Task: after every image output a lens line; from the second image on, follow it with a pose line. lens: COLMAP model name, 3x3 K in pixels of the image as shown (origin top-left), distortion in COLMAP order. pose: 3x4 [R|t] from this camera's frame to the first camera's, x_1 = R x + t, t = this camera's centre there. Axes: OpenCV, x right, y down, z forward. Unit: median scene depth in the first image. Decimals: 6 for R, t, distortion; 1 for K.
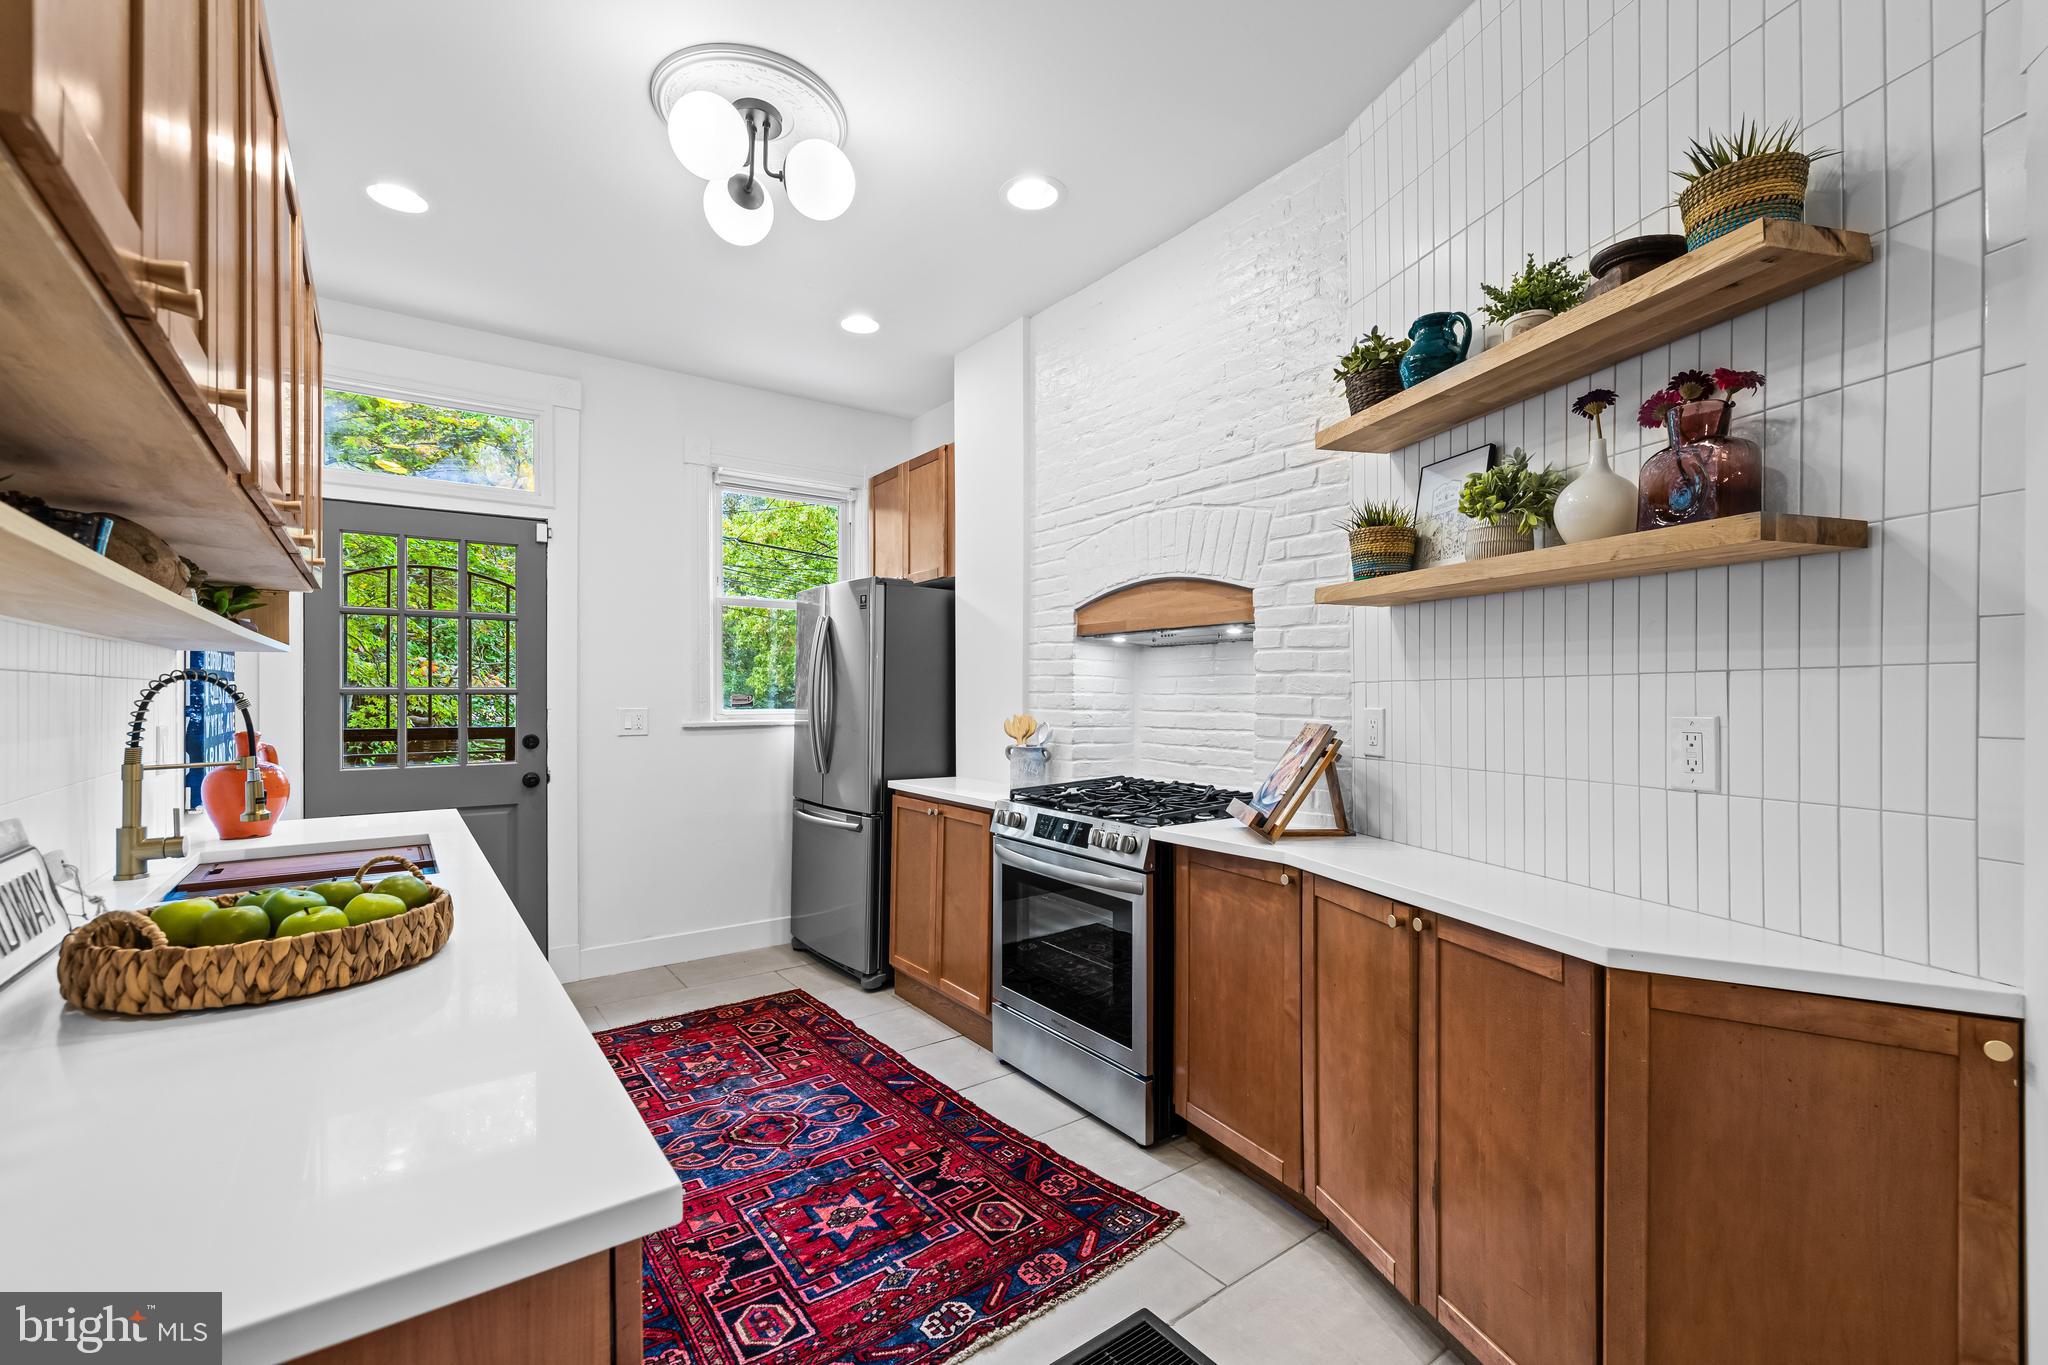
lens RADIAL K [[864.0, 0, 1027.3], [0, 864.0, 696.7], [0, 0, 1]] dist [-0.002799, 0.001356]
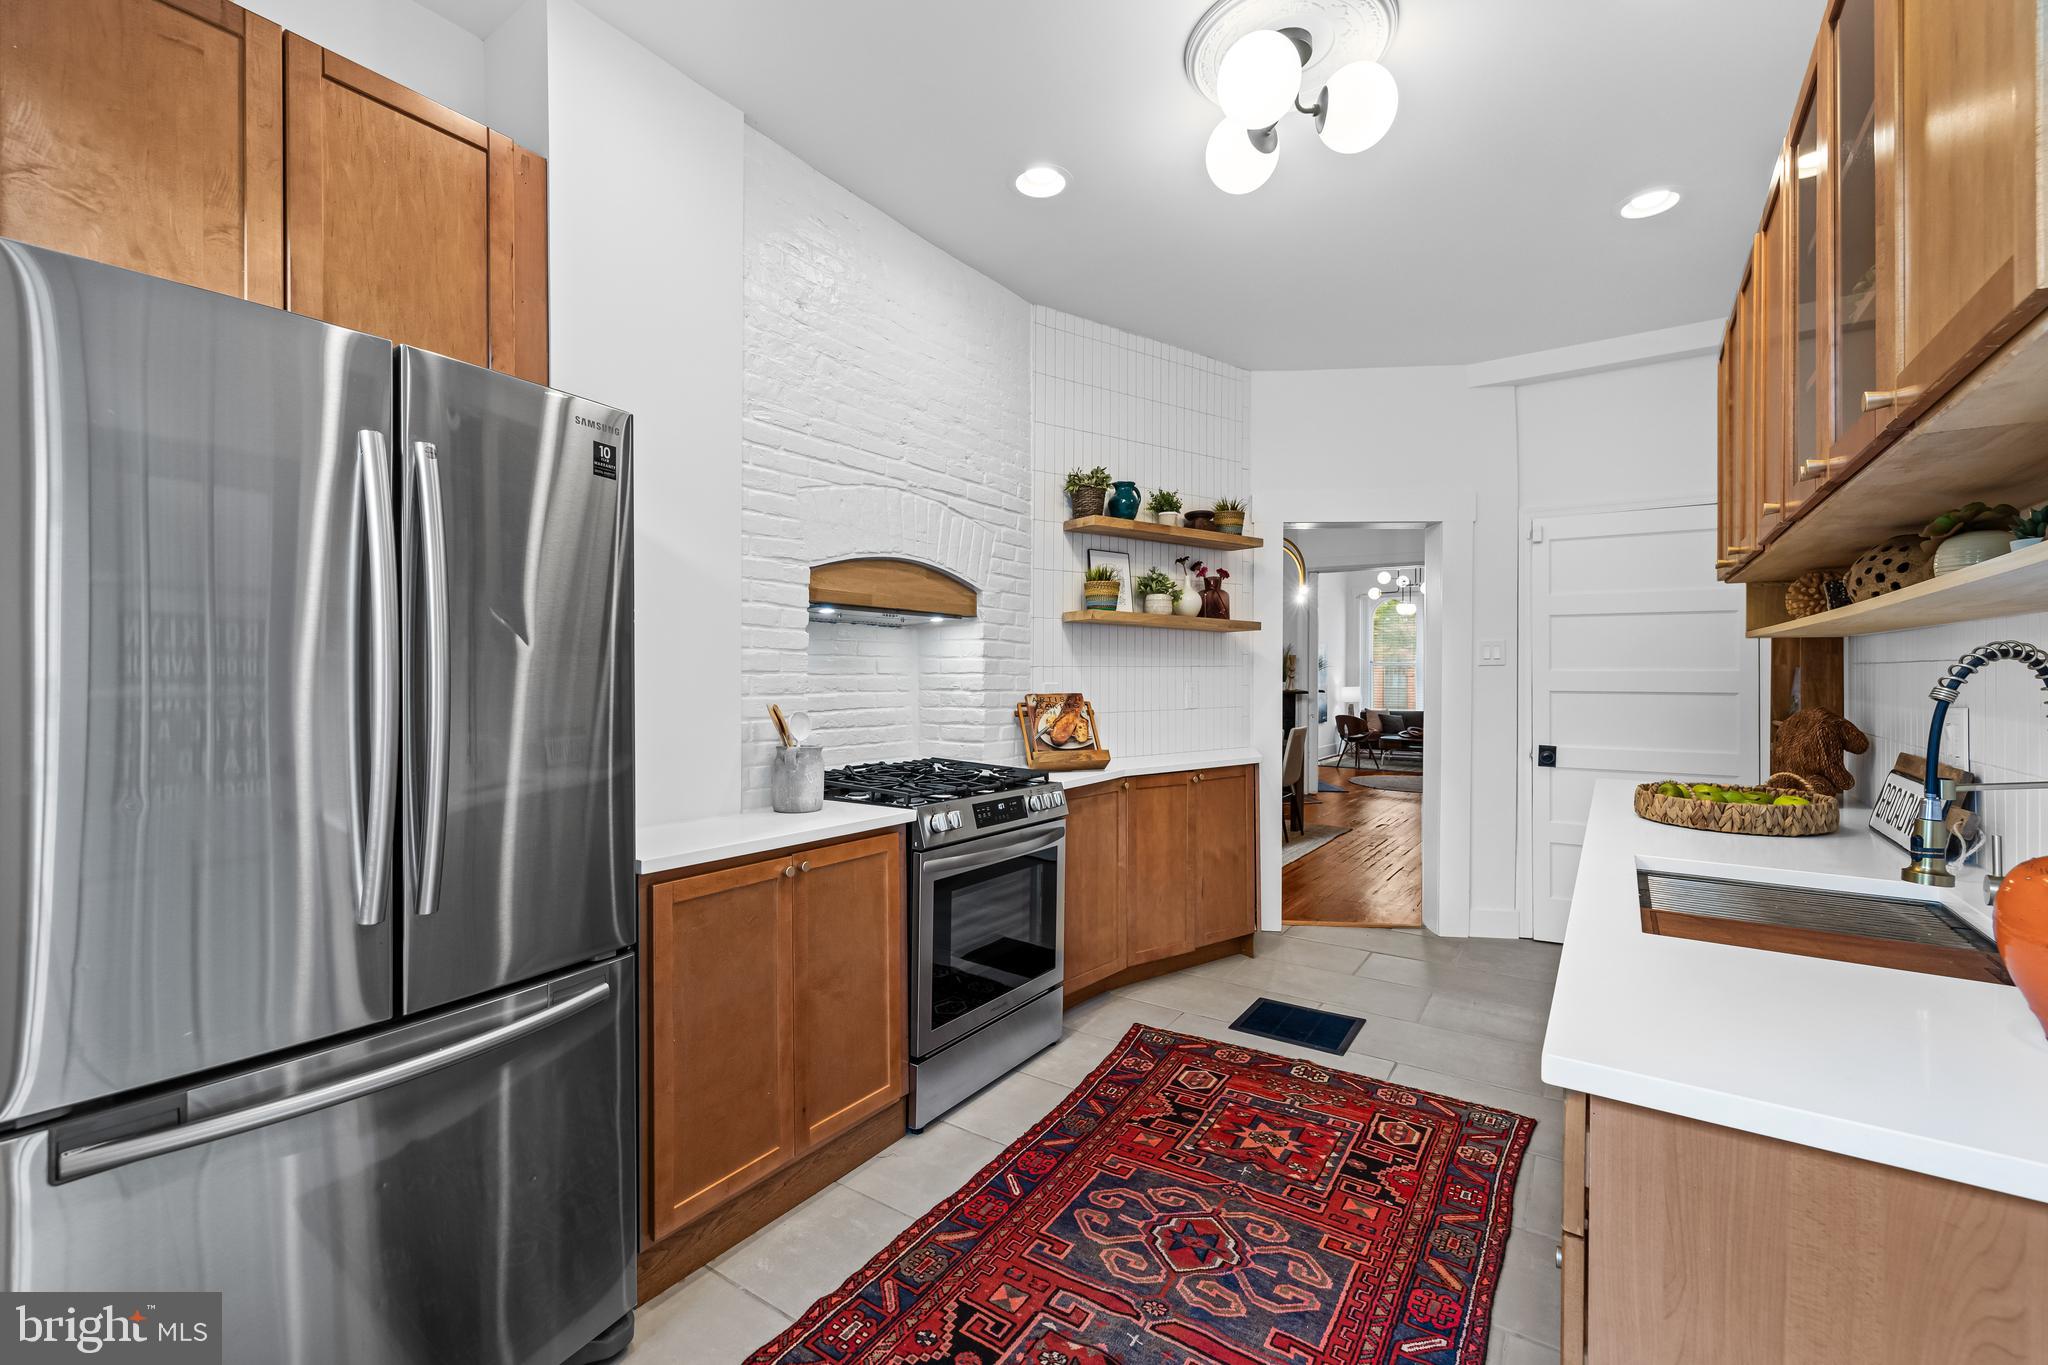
lens RADIAL K [[864.0, 0, 1017.0], [0, 864.0, 673.5], [0, 0, 1]] dist [-0.002799, 0.001356]
pose [[-0.322882, -0.003949, 0.946431, -0.981590], [-0.000690, 0.999992, 0.003937, -0.009964], [-0.946439, 0.000619, -0.322882, 1.405592]]
